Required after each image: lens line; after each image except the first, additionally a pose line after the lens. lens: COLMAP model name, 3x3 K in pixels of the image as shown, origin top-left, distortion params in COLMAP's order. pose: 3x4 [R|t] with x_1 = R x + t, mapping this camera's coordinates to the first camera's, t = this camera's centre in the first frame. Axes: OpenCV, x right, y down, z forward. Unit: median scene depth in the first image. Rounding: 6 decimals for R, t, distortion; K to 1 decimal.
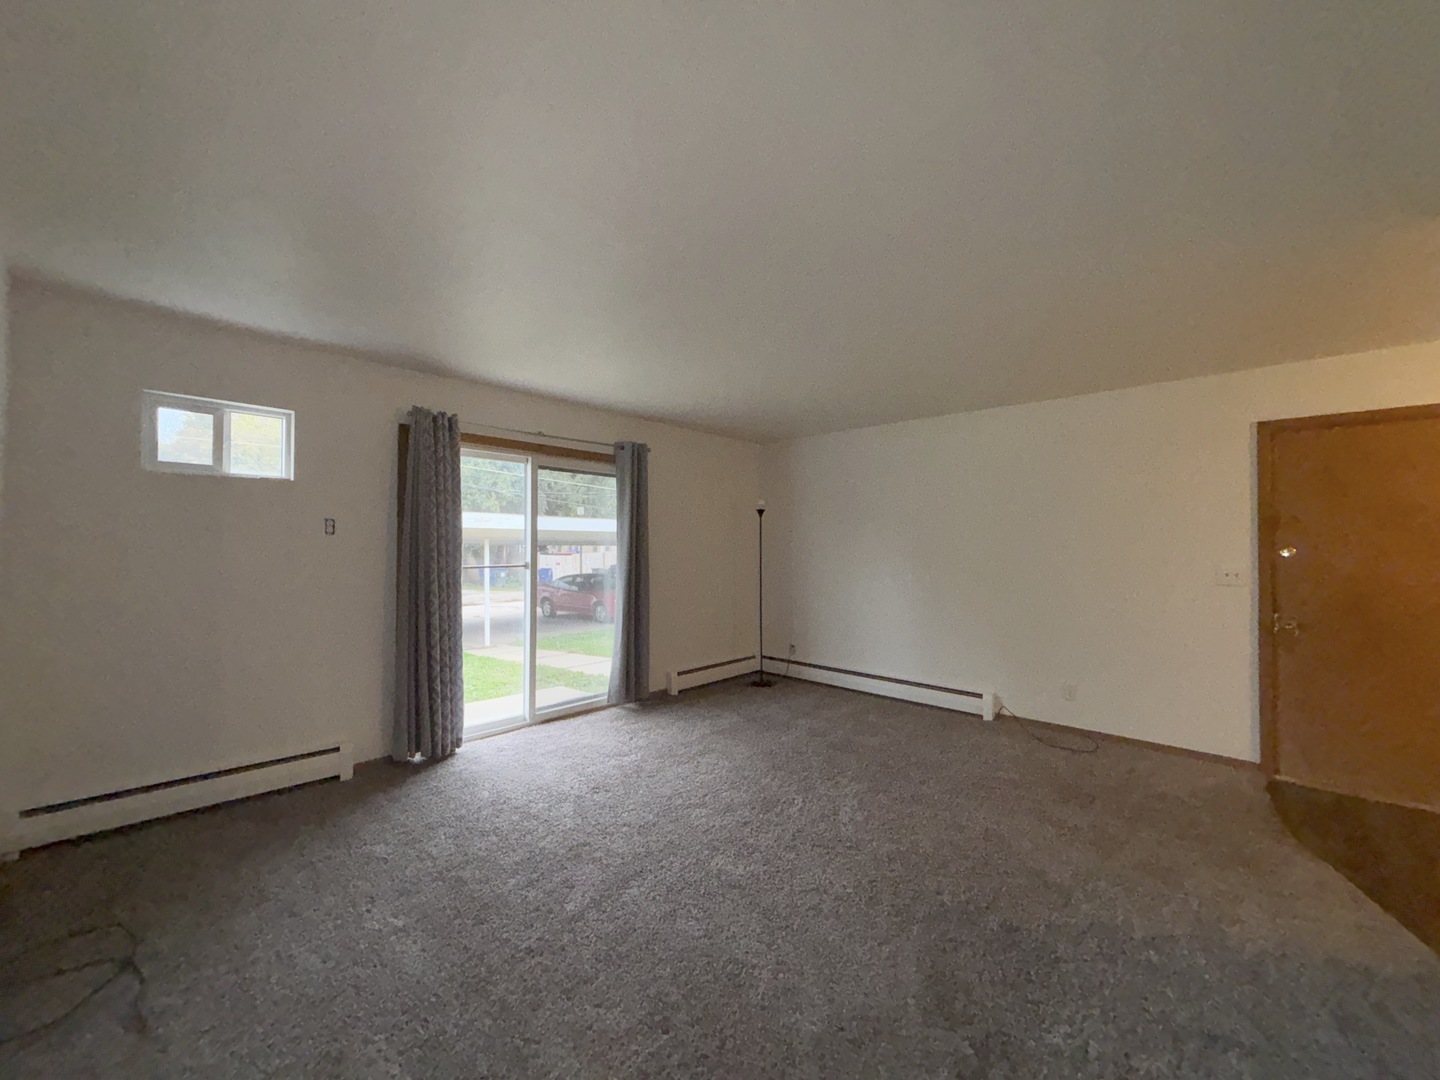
lens RADIAL K [[567.4, 0, 723.8], [0, 567.4, 535.8], [0, 0, 1]] dist [-0.000010, -0.016158]
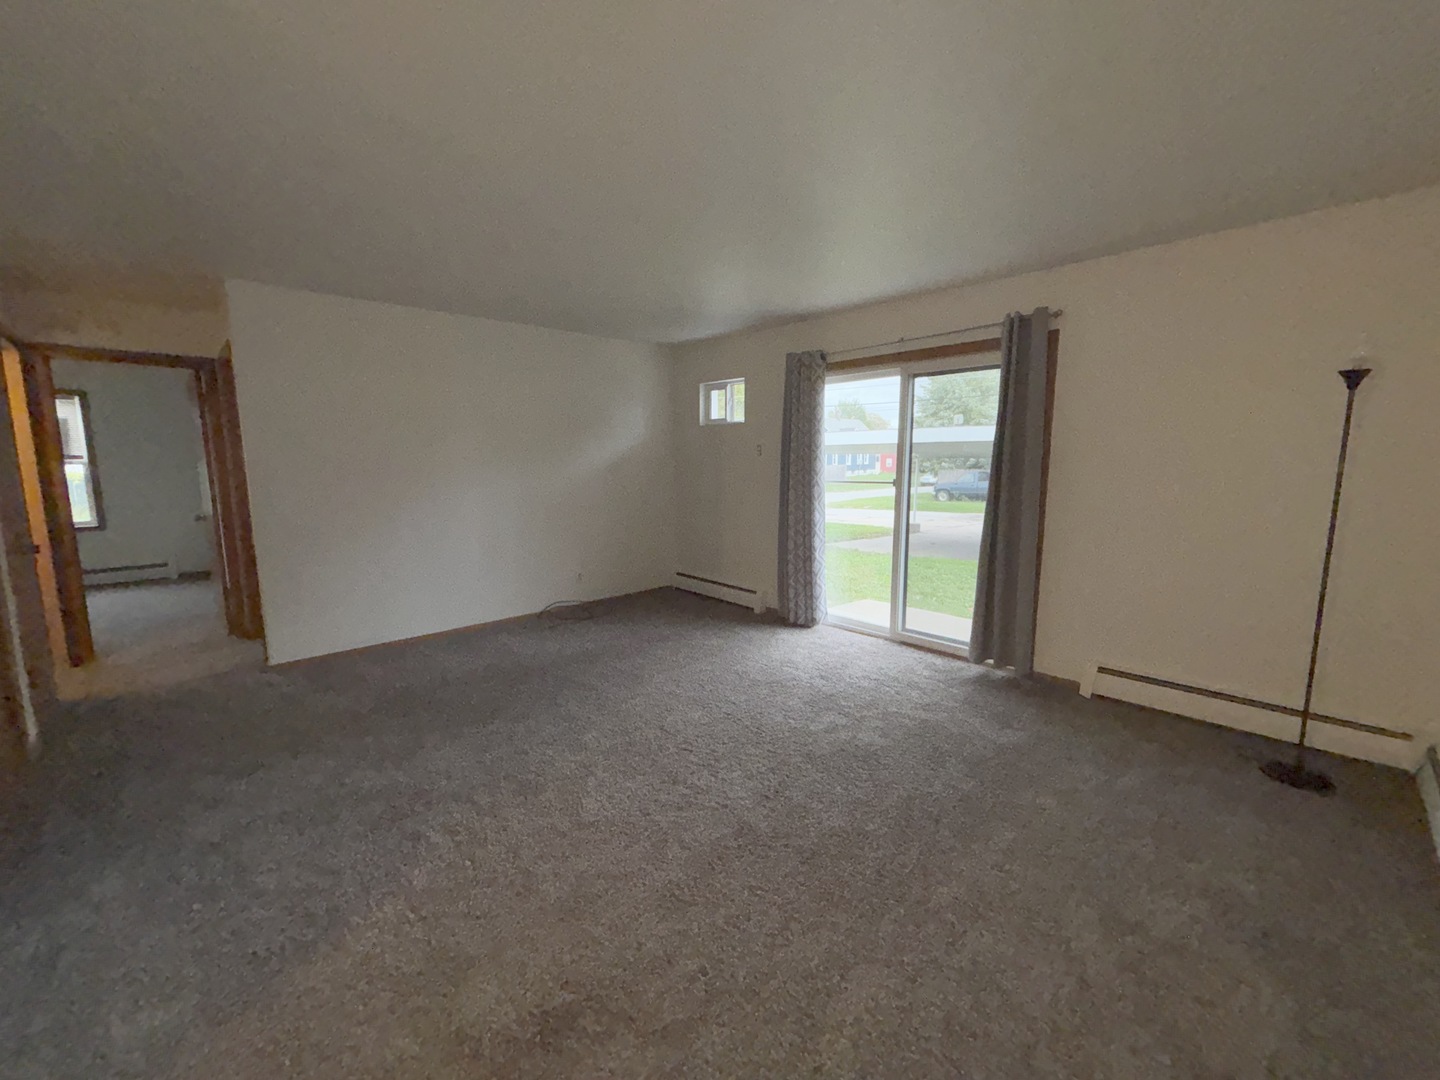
lens RADIAL K [[567.4, 0, 723.8], [0, 567.4, 535.8], [0, 0, 1]] dist [-0.000010, -0.016158]
pose [[-0.068465, 0.118726, -0.990564, 0.696650], [0.014005, 0.992910, 0.118039, 0.026081], [0.997555, -0.005792, -0.069643, 0.815146]]
